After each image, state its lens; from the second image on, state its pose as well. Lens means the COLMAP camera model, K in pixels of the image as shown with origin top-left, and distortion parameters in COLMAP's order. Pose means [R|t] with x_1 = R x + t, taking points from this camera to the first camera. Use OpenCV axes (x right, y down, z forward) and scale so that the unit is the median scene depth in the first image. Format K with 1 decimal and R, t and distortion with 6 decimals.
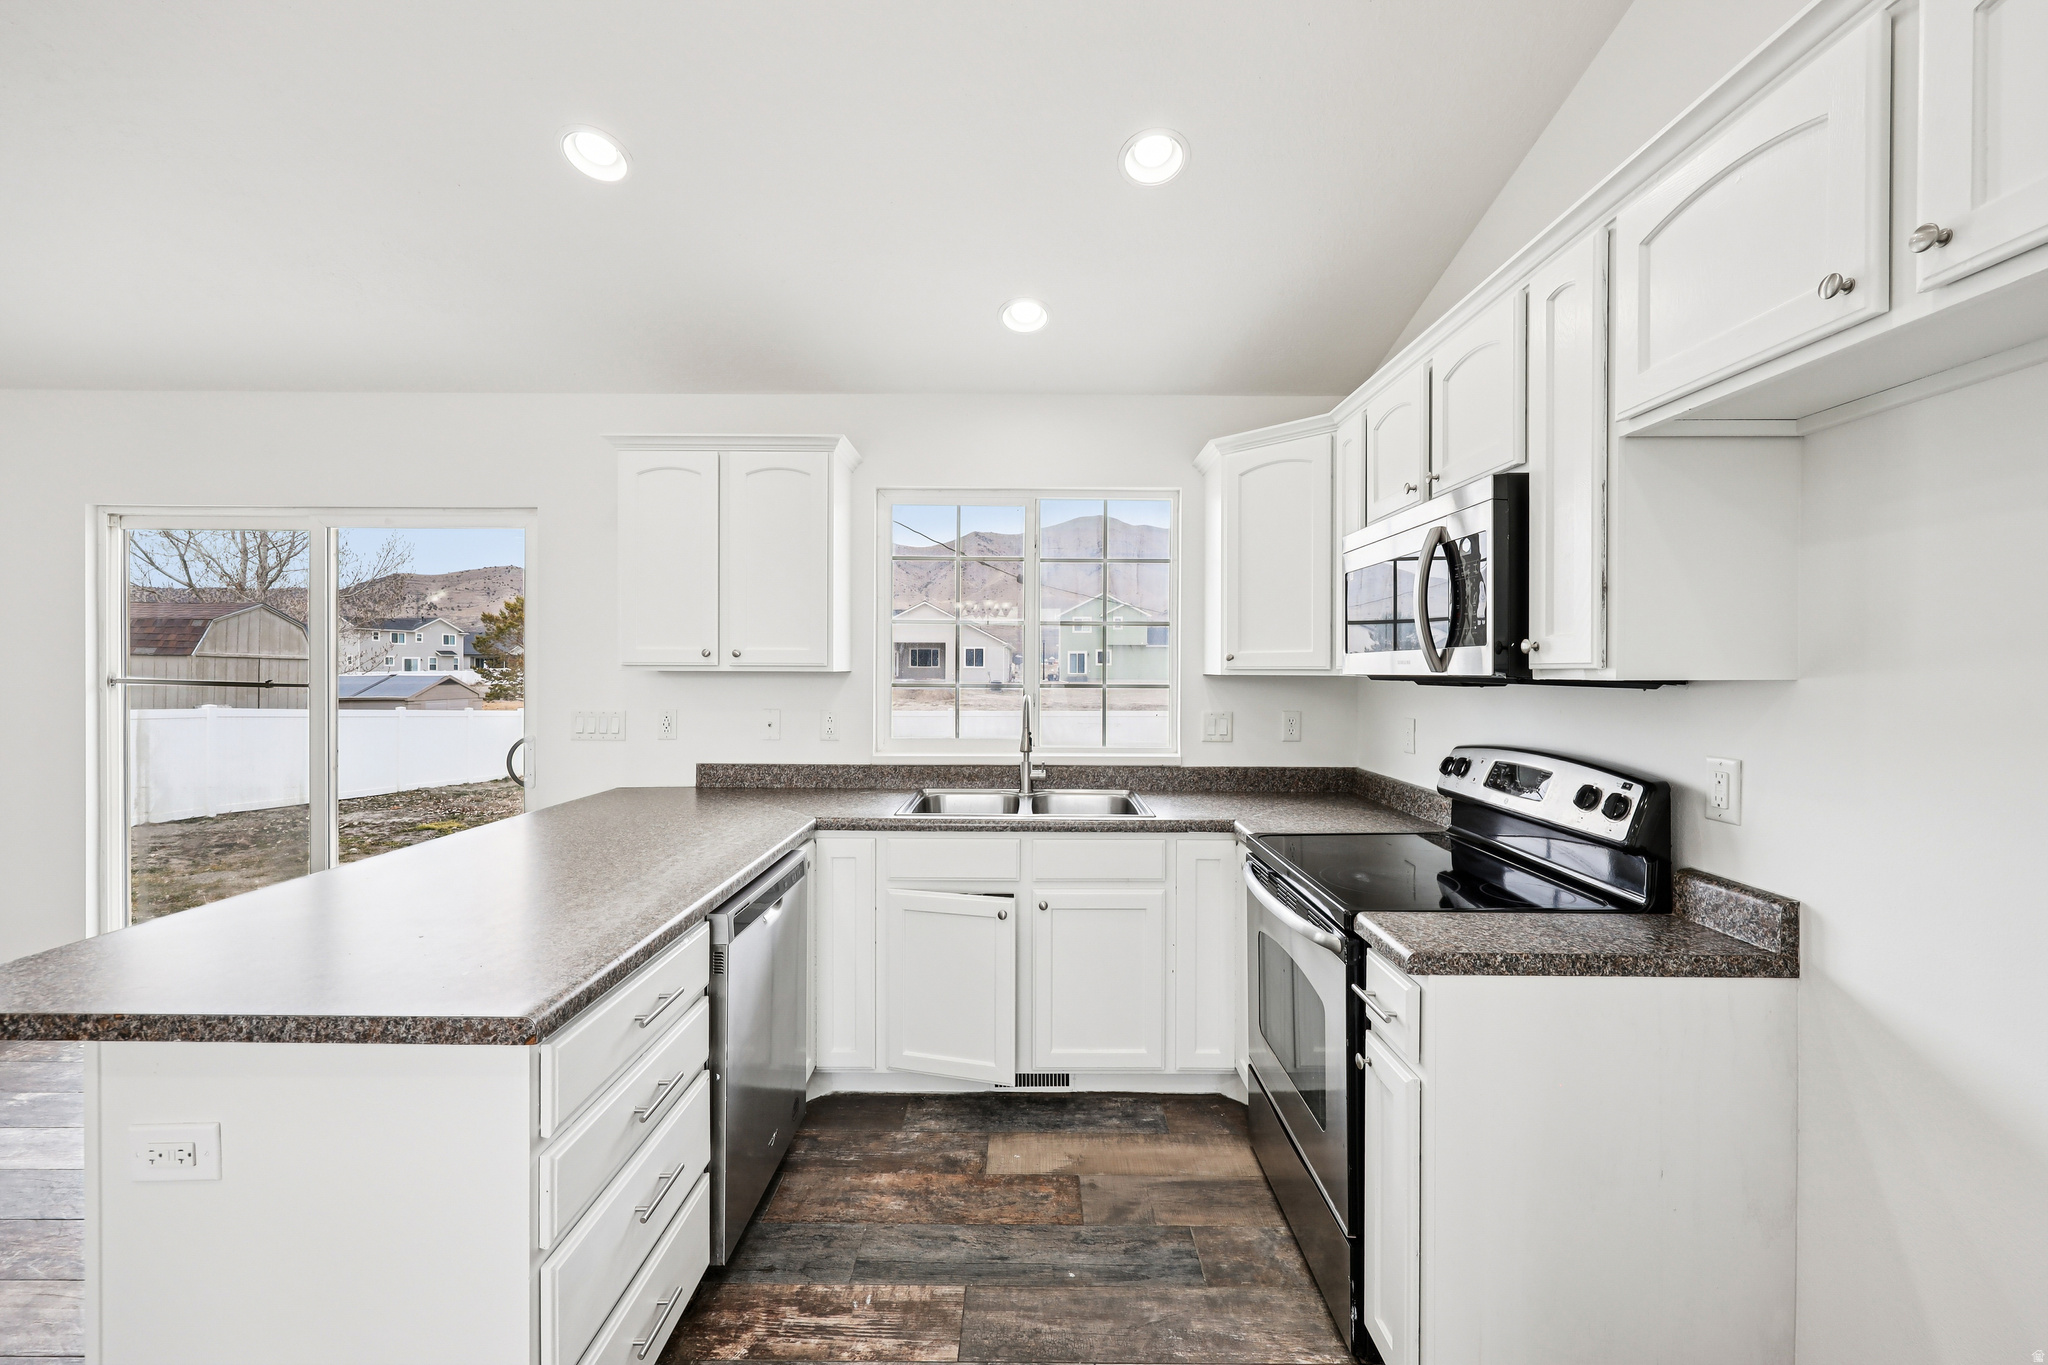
lens RADIAL K [[822.3, 0, 1030.0], [0, 822.3, 676.1], [0, 0, 1]] dist [-0.001548, 0.000559]
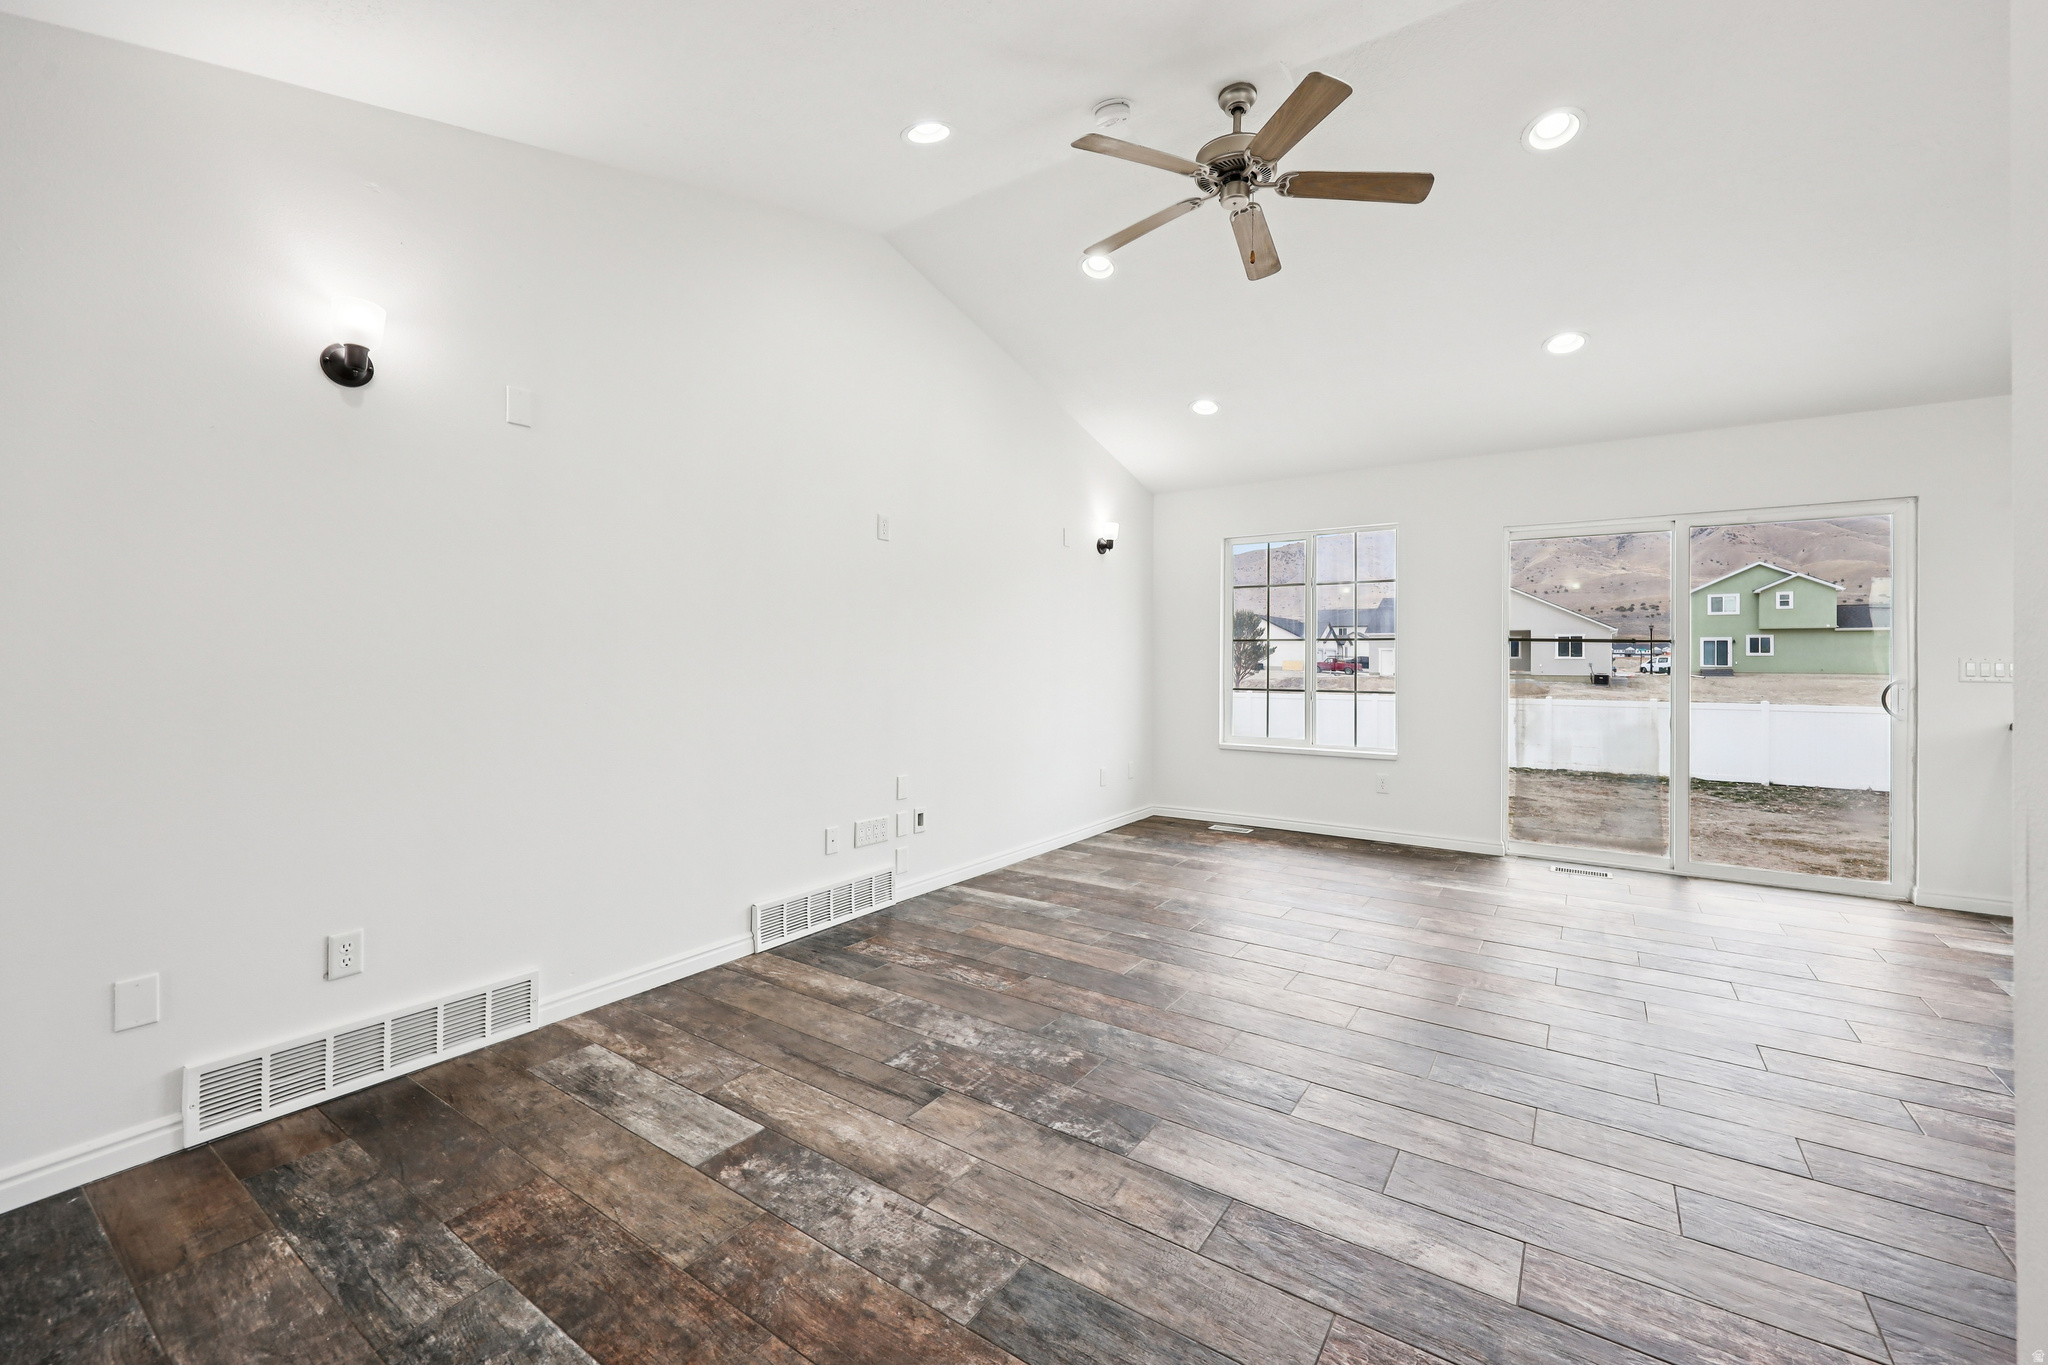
lens RADIAL K [[822.3, 0, 1031.6], [0, 822.3, 663.2], [0, 0, 1]] dist [-0.001548, 0.000559]
pose [[0.828005, -0.000132, -0.560721, -1.192116], [-0.004504, 0.999966, -0.006887, 0.076653], [0.560703, 0.008228, 0.827976, -0.929167]]
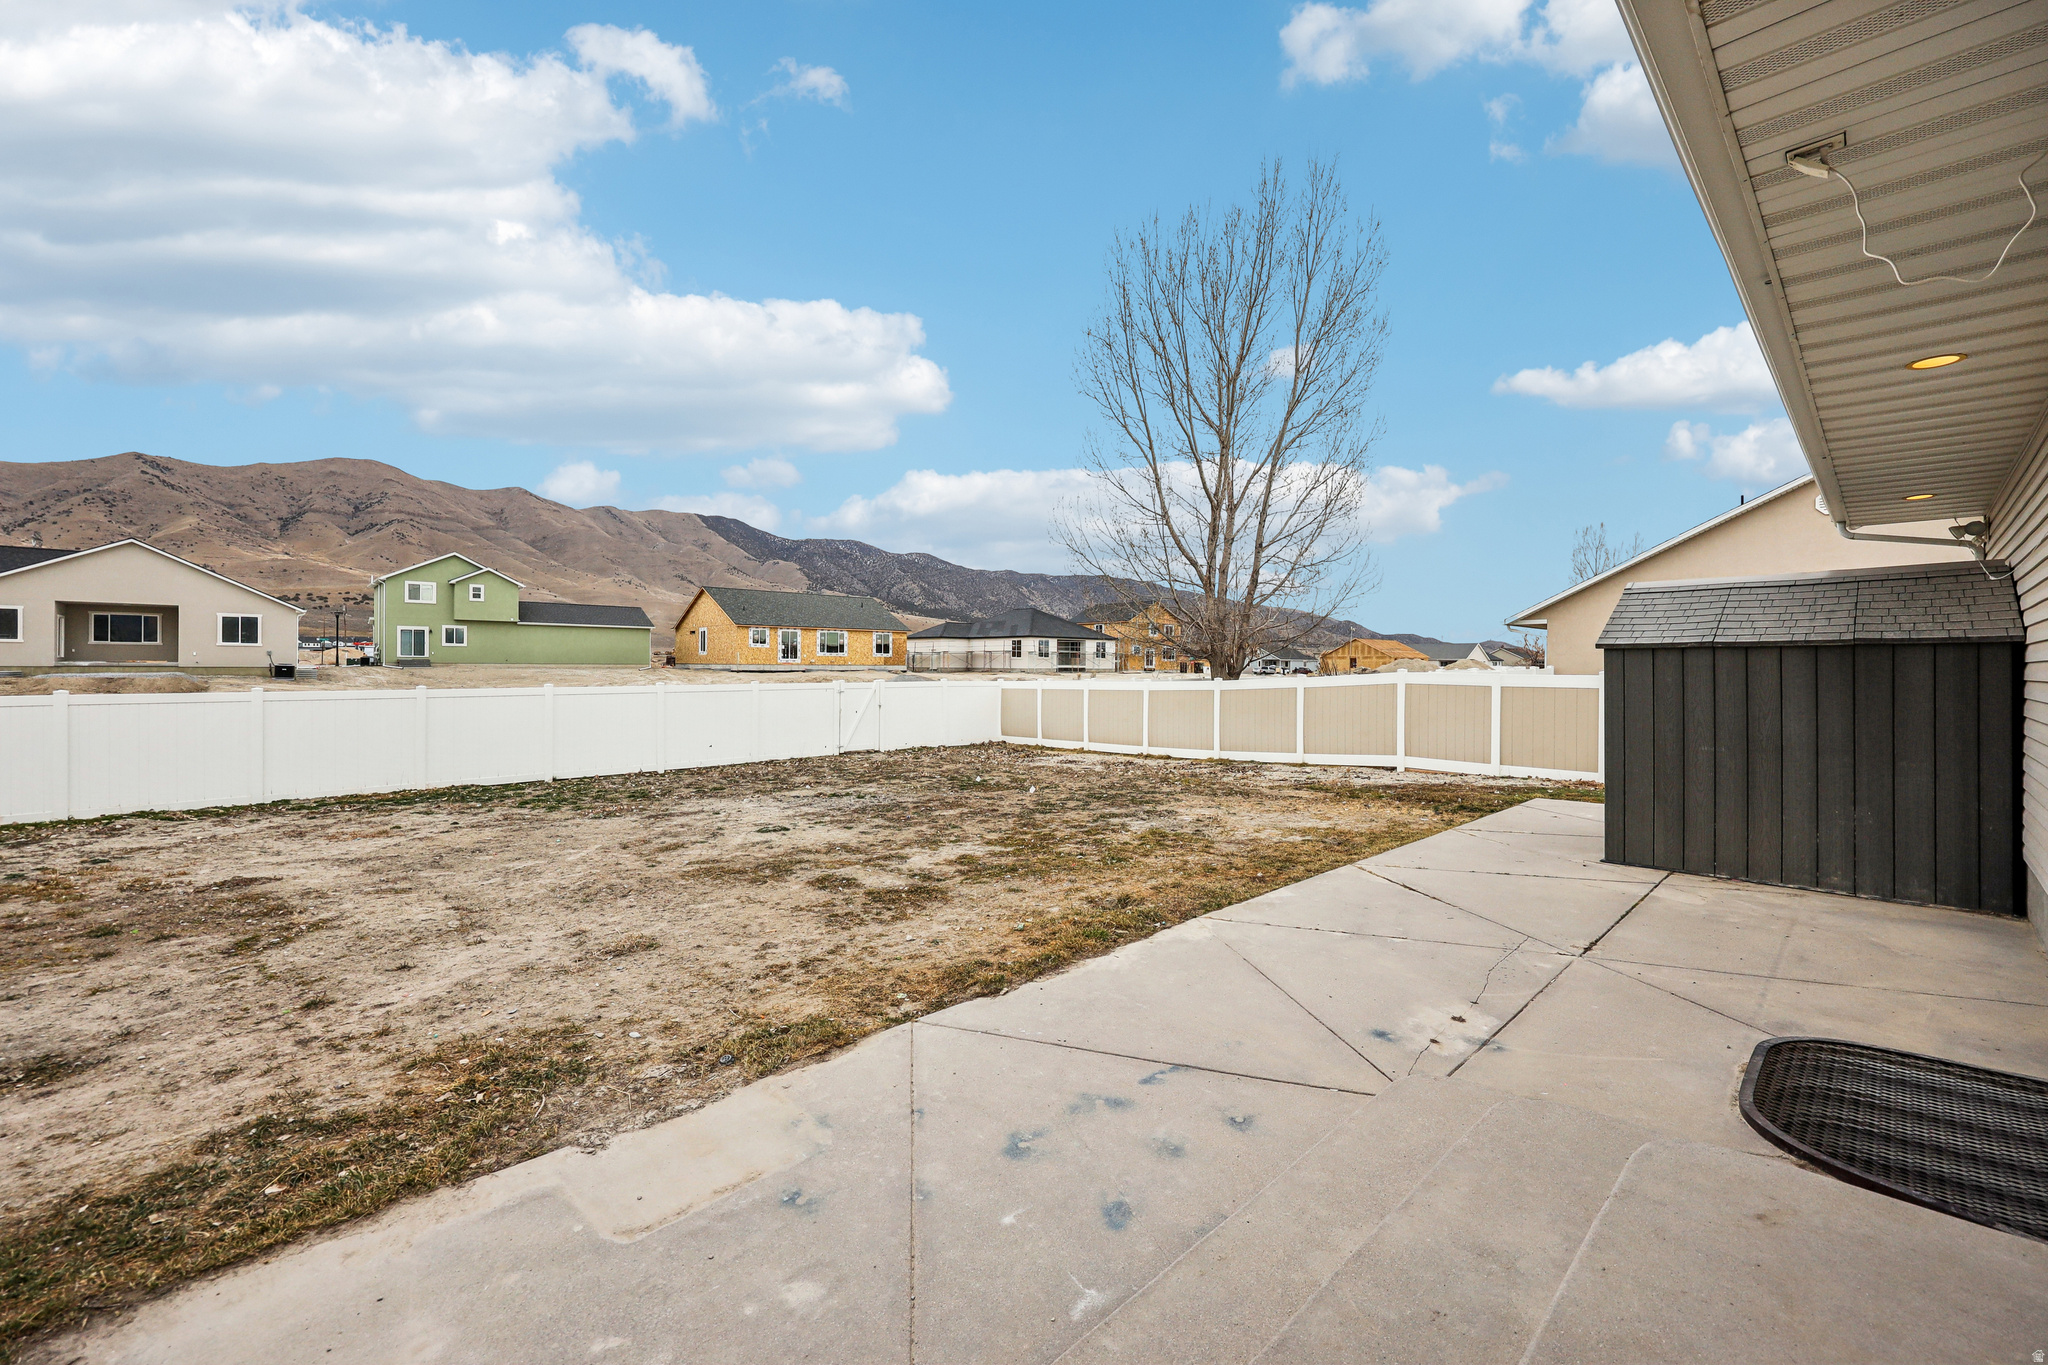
lens RADIAL K [[822.3, 0, 1026.7], [0, 822.3, 677.6], [0, 0, 1]] dist [-0.001548, 0.000559]
pose [[0.722722, -0.009628, 0.691072, -1.539771], [0.000740, 0.999913, 0.013157, 0.189966], [-0.691139, -0.008998, 0.722666, 1.403681]]
